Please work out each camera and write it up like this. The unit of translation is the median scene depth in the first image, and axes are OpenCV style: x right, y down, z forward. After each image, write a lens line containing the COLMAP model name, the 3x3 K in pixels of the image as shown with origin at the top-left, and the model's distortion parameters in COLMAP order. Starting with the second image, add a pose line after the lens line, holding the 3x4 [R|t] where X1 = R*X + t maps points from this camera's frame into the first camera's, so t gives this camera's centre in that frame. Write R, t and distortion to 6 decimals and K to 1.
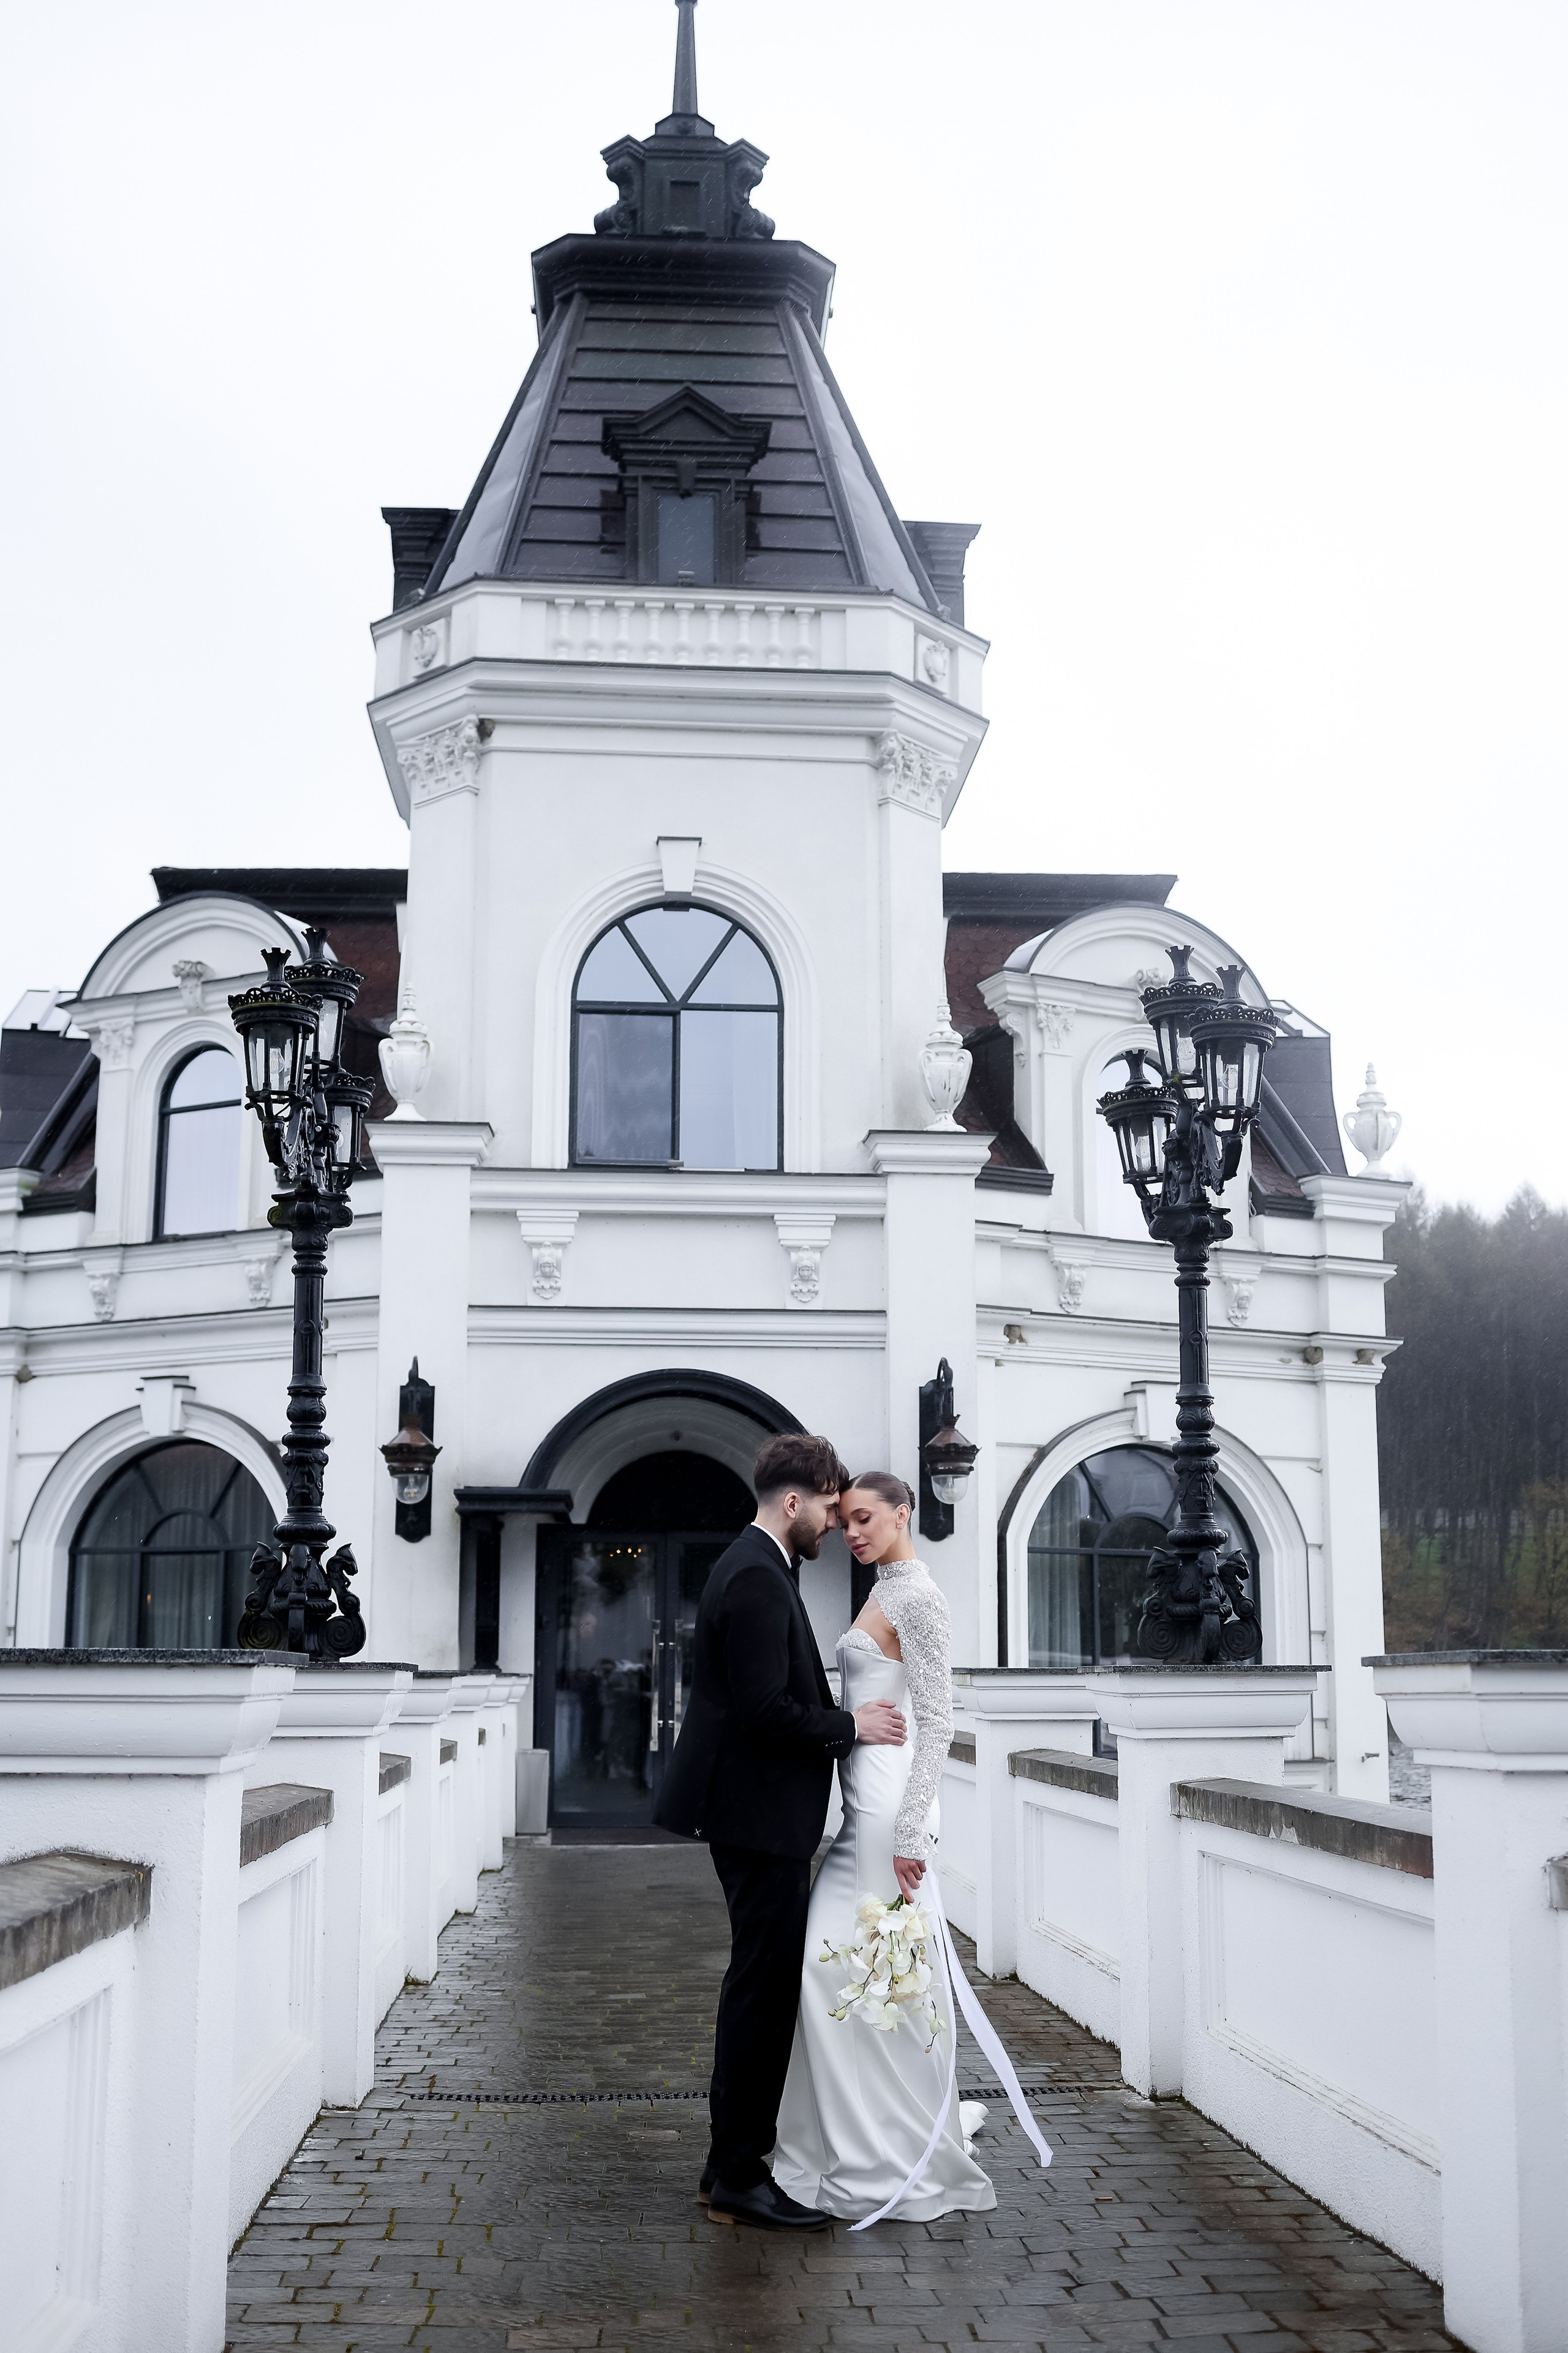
lens RADIAL K [[2450.6, 0, 786.2], [0, 2450.6, 1178.9], [0, 0, 1]] dist [-0.077211, -0.002101]
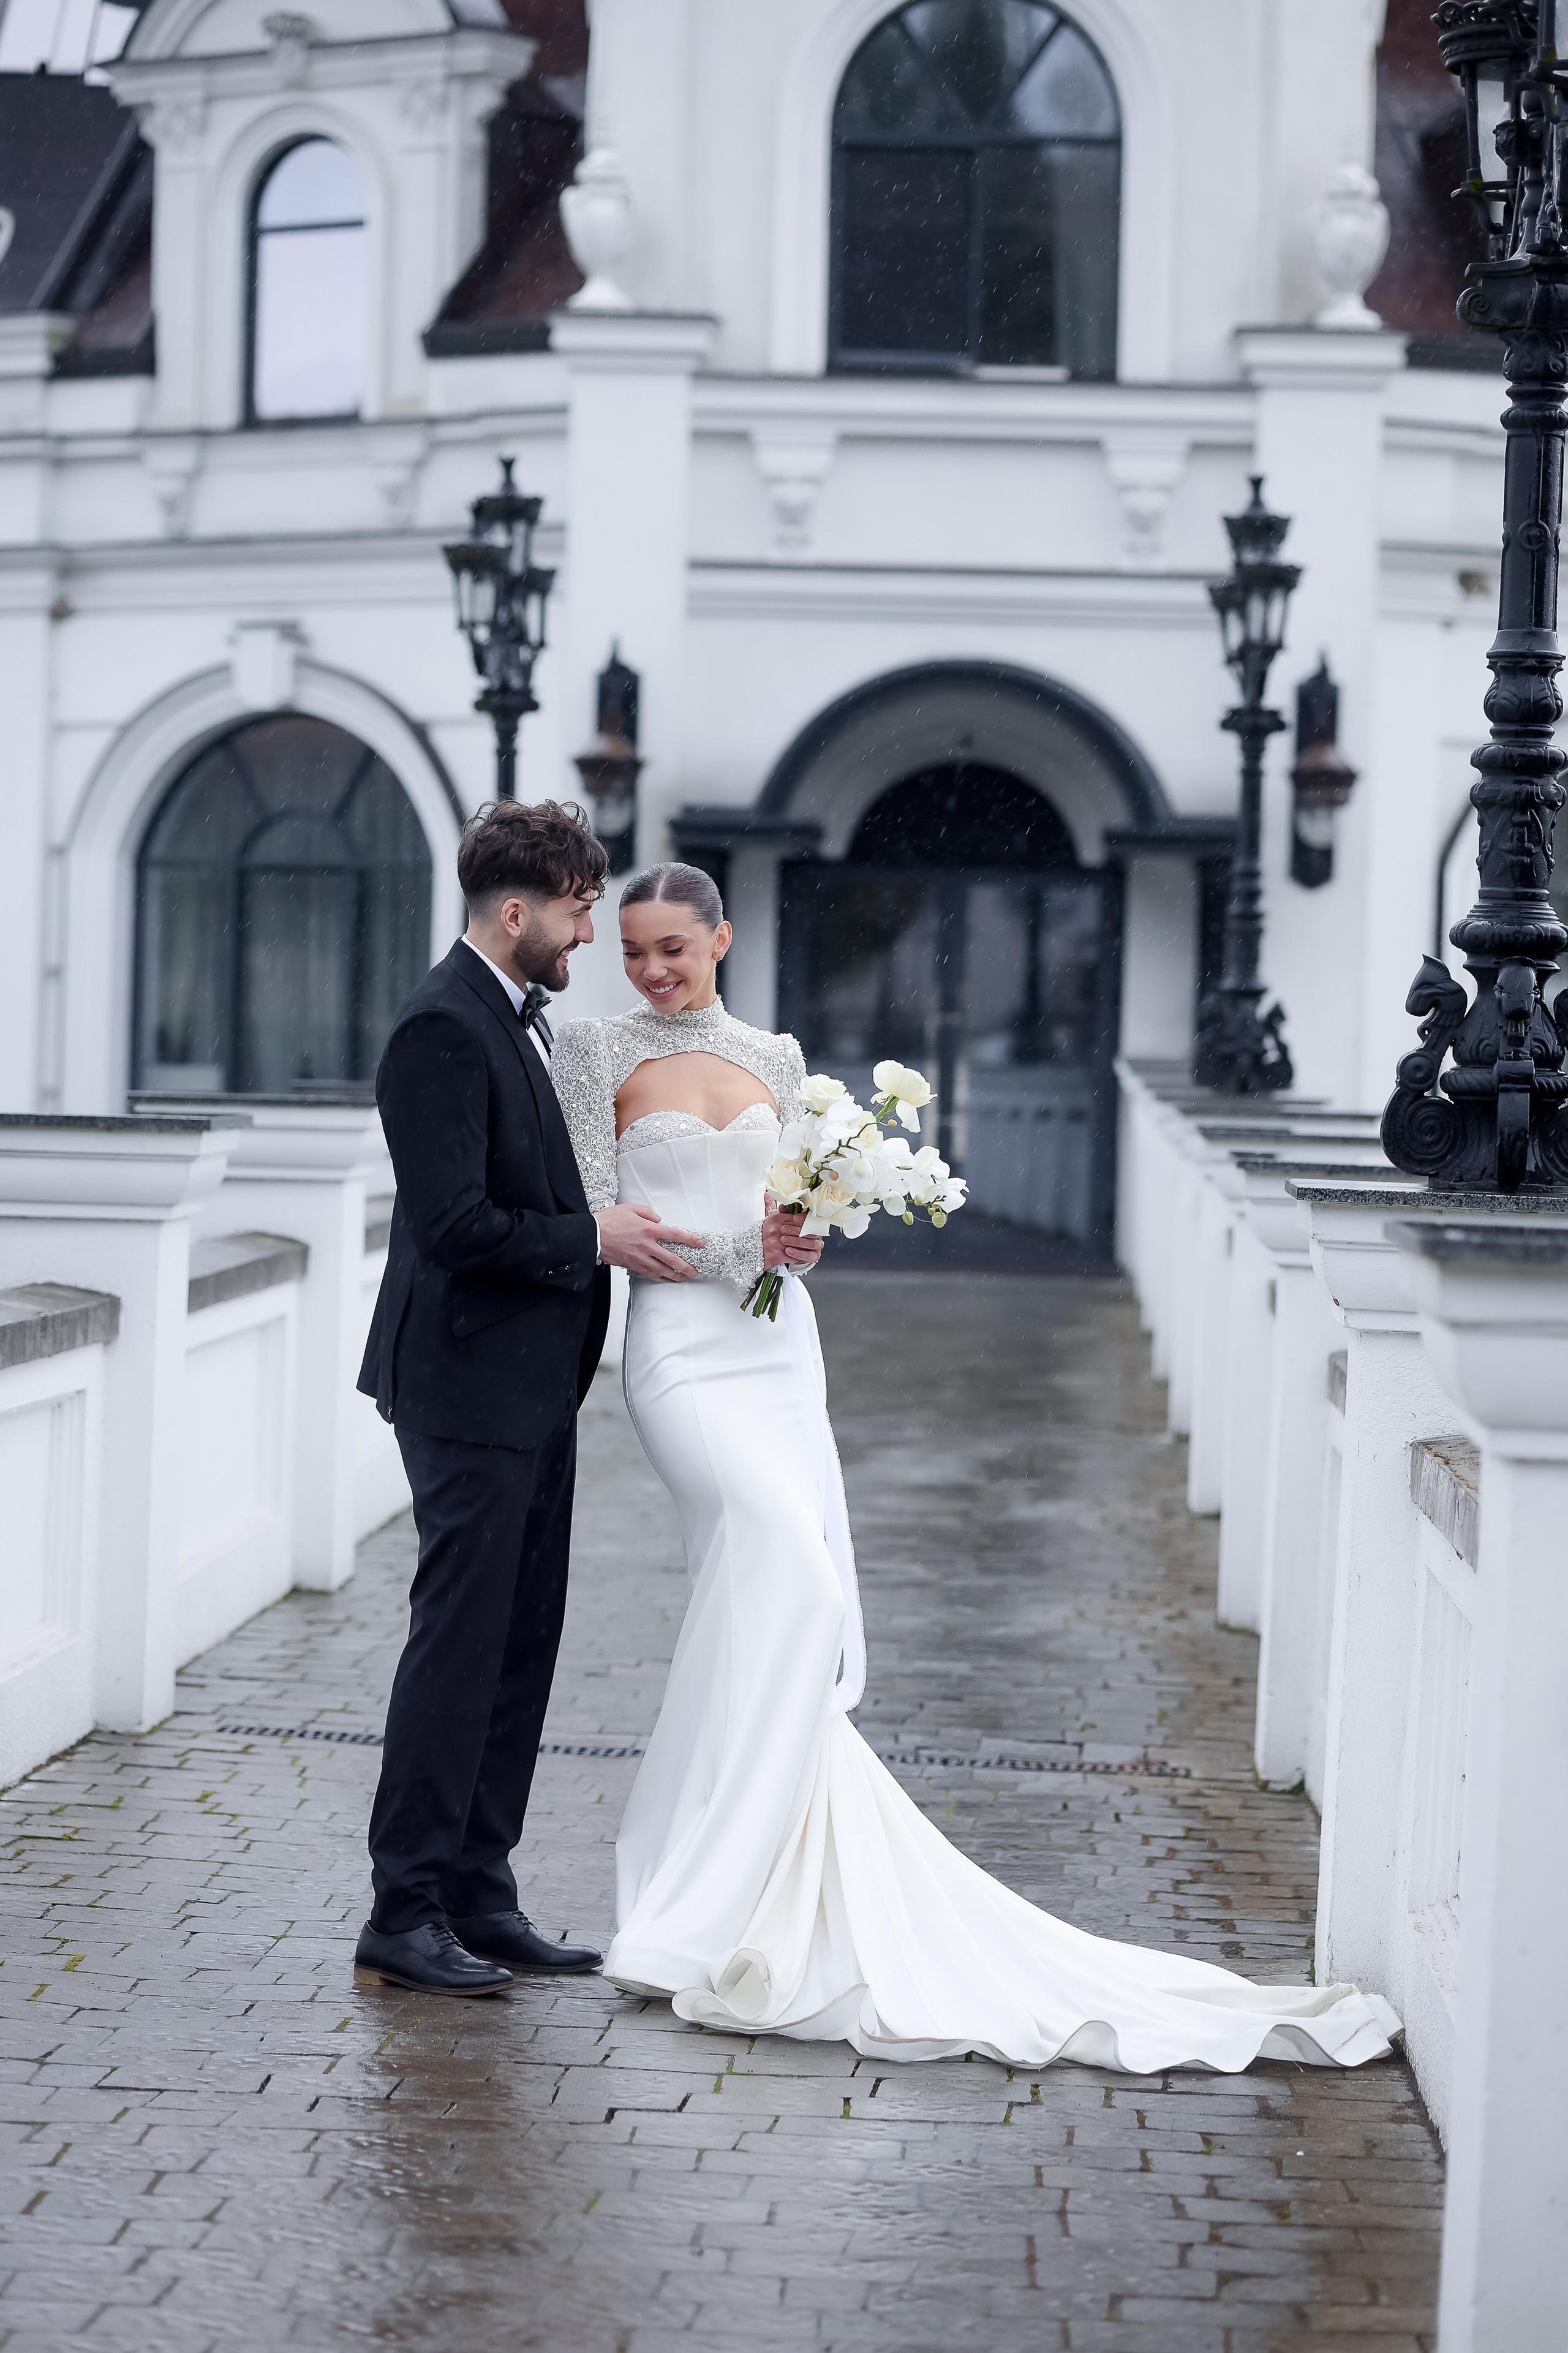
lens RADIAL K [[6834.8, 0, 786.5], [0, 6834.8, 1177.2], [0, 0, 1]] dist [0.027176, 0.445865]
pose [[0.991067, 0.027000, -0.130600, 0.160949], [0.003597, 0.973523, 0.228562, -0.220409], [0.133313, -0.226990, 0.964730, -0.949365]]
